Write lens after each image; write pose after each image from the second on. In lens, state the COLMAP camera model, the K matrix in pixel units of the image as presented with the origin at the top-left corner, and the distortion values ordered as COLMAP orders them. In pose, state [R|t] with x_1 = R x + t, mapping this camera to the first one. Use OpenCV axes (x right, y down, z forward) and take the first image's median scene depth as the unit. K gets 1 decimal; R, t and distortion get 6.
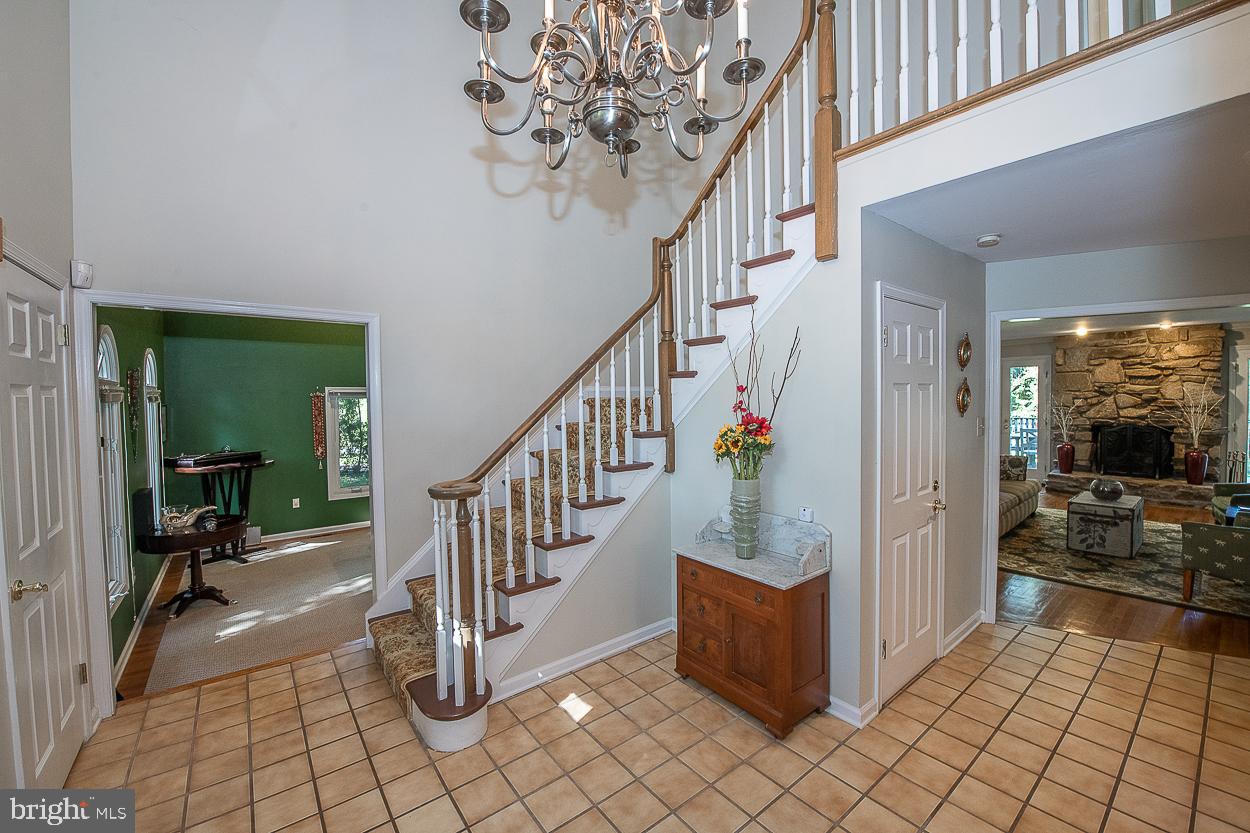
lens RADIAL K [[494.9, 0, 628.2], [0, 494.9, 411.7], [0, 0, 1]] dist [-0.020906, -0.001048]
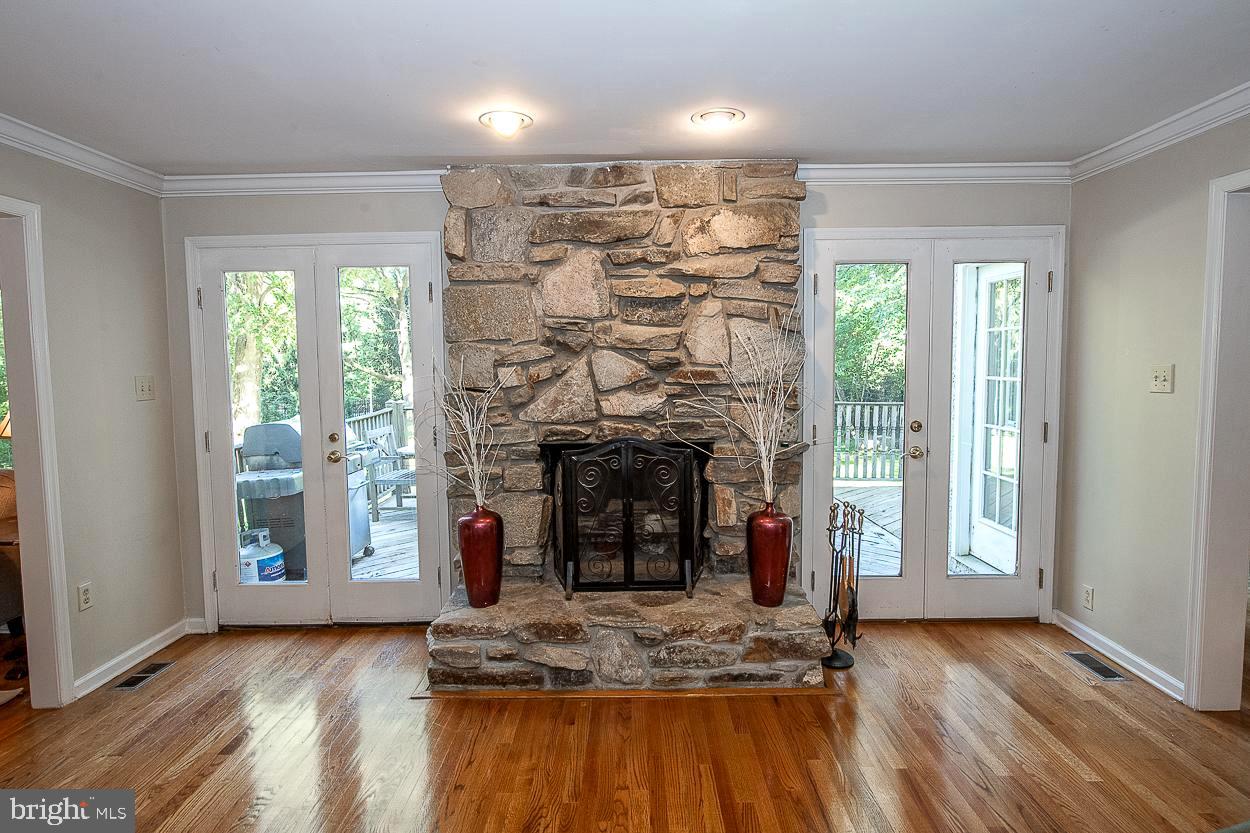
lens RADIAL K [[654.4, 0, 636.6], [0, 654.4, 409.1], [0, 0, 1]] dist [-0.003547, -0.000456]
pose [[0.609599, -0.049129, 0.791186, 0.694467], [0.027061, 0.998786, 0.041170, -0.013997], [-0.792248, -0.003686, 0.610189, 0.729627]]
